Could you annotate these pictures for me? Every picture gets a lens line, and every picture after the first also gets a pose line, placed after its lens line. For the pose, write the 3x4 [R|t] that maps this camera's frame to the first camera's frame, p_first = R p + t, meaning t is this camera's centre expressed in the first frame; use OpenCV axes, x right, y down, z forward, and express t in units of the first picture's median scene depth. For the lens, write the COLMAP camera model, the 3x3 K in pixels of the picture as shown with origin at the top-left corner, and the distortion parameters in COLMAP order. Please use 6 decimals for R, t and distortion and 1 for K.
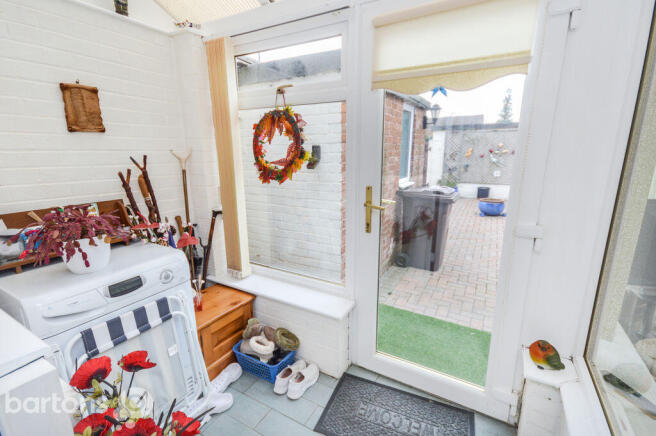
lens RADIAL K [[298.7, 0, 329.8], [0, 298.7, 219.5], [0, 0, 1]] dist [-0.001763, -0.000132]
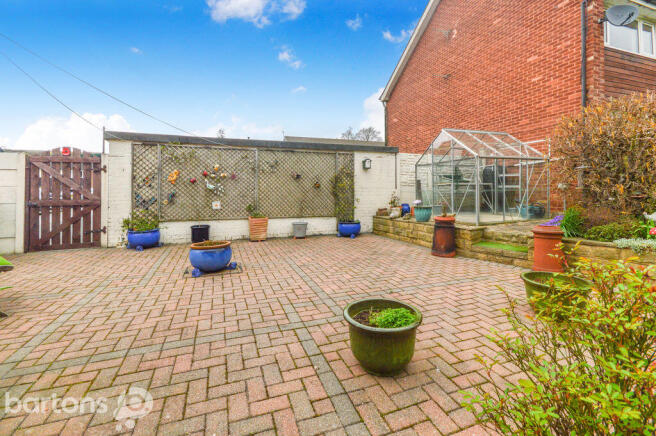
lens RADIAL K [[298.7, 0, 332.6], [0, 298.7, 192.0], [0, 0, 1]] dist [-0.001763, -0.000132]
pose [[0.648236, 0.002944, 0.761434, 0.192835], [0.174129, 0.972920, -0.152003, -0.026198], [-0.741262, 0.231122, 0.630170, 0.331218]]
